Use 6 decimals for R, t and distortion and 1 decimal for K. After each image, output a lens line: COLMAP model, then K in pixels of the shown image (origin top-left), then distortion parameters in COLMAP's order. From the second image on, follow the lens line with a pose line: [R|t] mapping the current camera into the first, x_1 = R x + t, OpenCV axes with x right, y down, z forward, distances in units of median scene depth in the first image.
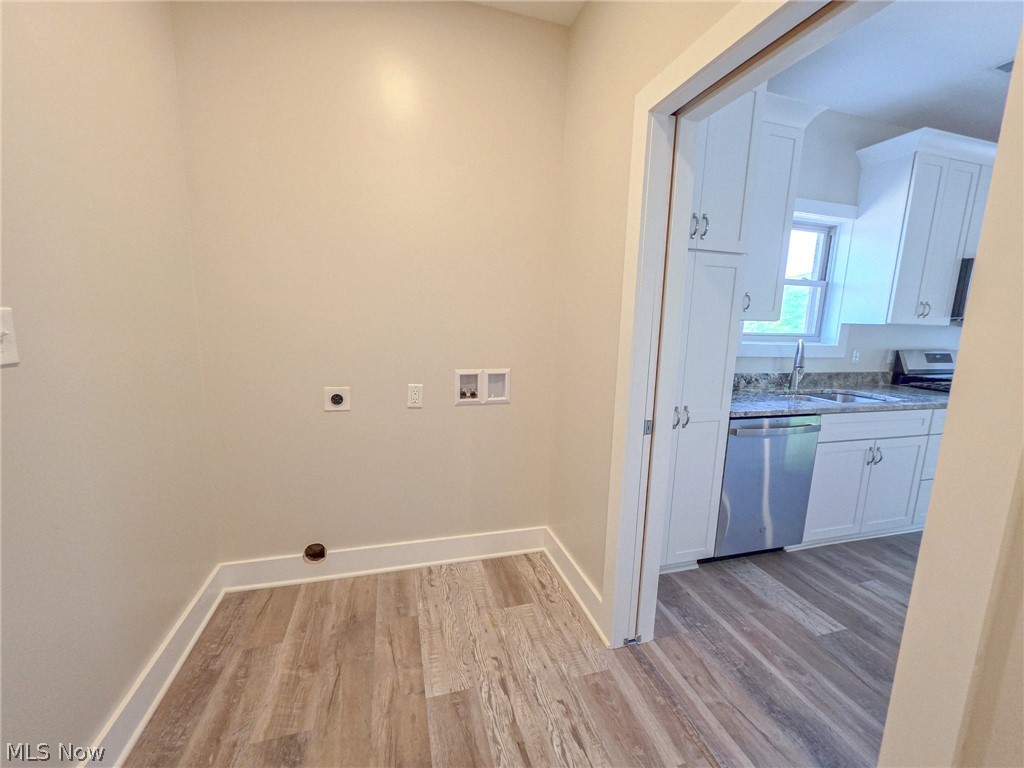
lens RADIAL K [[410.1, 0, 512.2], [0, 410.1, 381.5], [0, 0, 1]] dist [-0.005297, 0.001903]
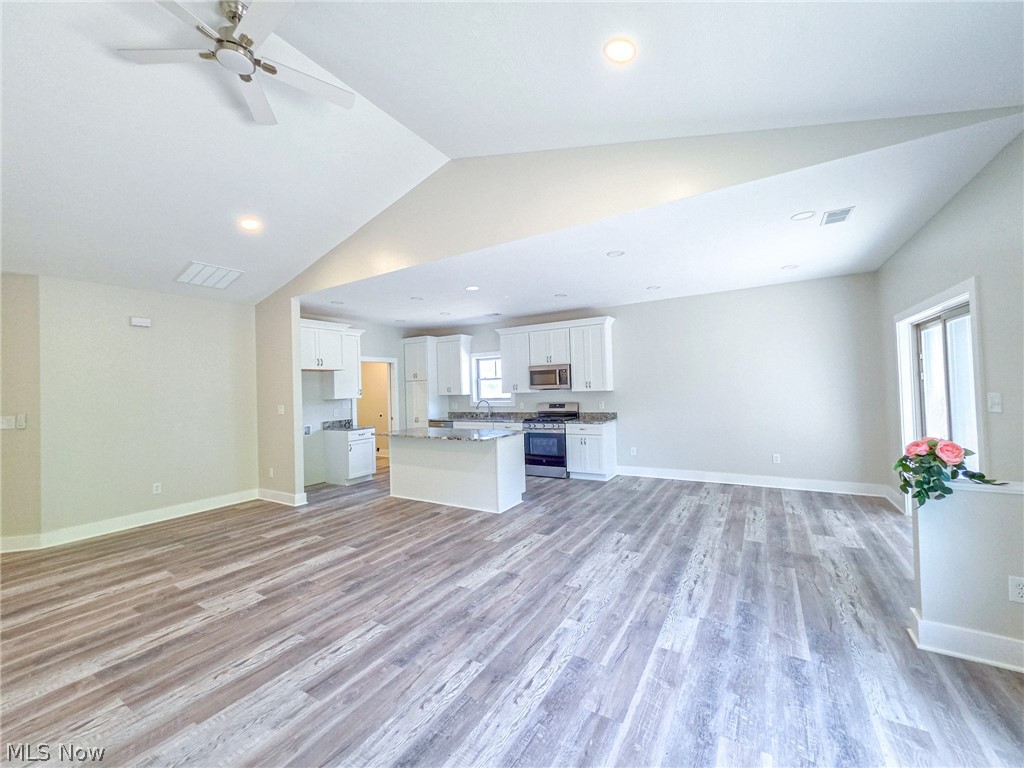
lens RADIAL K [[410.1, 0, 509.7], [0, 410.1, 381.3], [0, 0, 1]] dist [-0.005297, 0.001903]
pose [[0.670331, -0.065282, -0.739185, 2.666626], [-0.062661, 0.987585, -0.144044, 0.154824], [0.739412, 0.142876, 0.657918, -0.706993]]
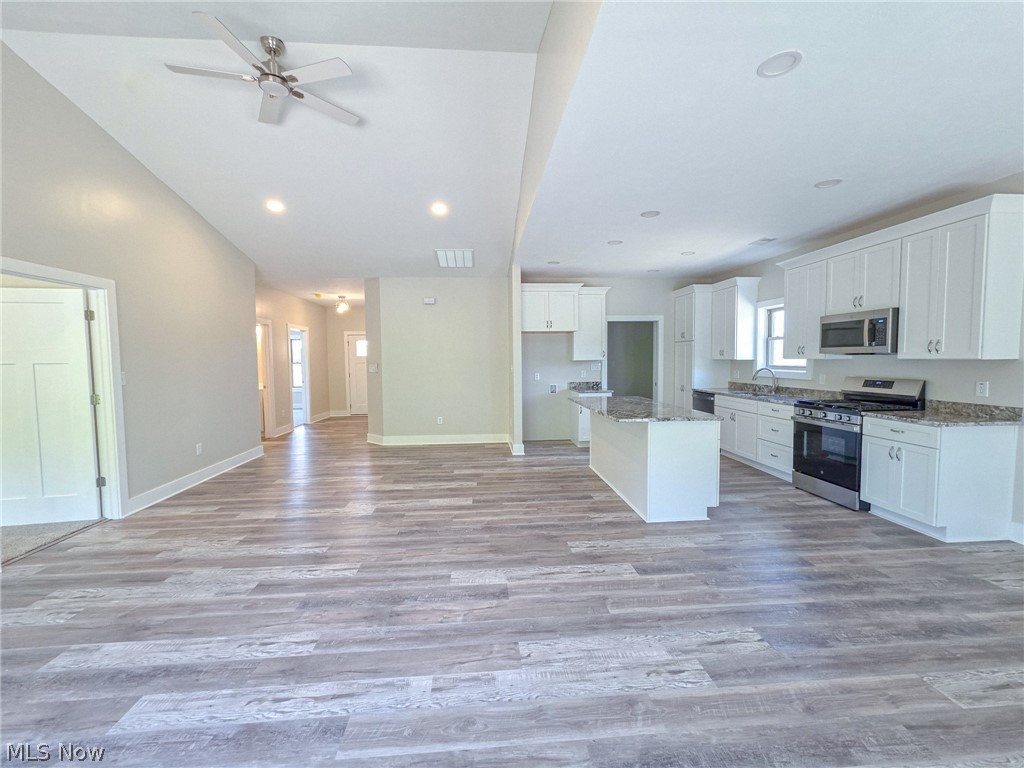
lens RADIAL K [[410.1, 0, 509.3], [0, 410.1, 379.3], [0, 0, 1]] dist [-0.005297, 0.001903]
pose [[-0.203001, 0.021679, -0.978938, 2.644744], [-0.147049, 0.987742, 0.052368, 0.030681], [0.968074, 0.154582, -0.197325, 0.159136]]
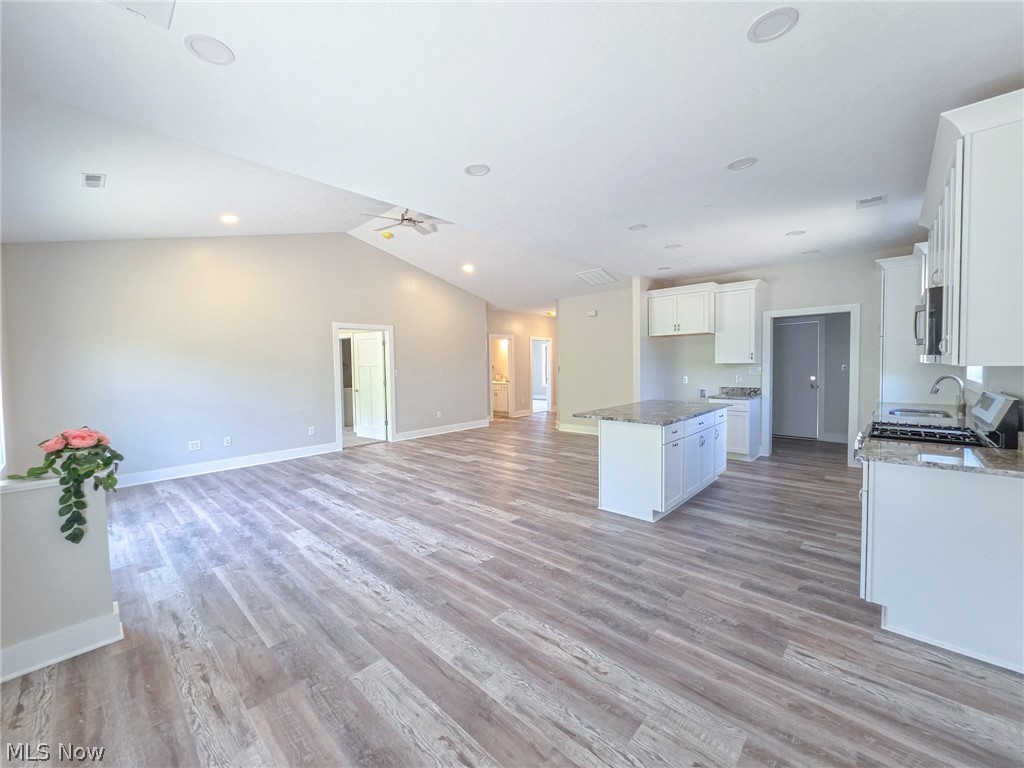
lens RADIAL K [[410.1, 0, 510.1], [0, 410.1, 381.0], [0, 0, 1]] dist [-0.005297, 0.001903]
pose [[-0.858427, 0.004189, -0.512918, 2.358091], [-0.089723, 0.983323, 0.158192, -0.149868], [0.505027, 0.181817, -0.843736, 1.258806]]
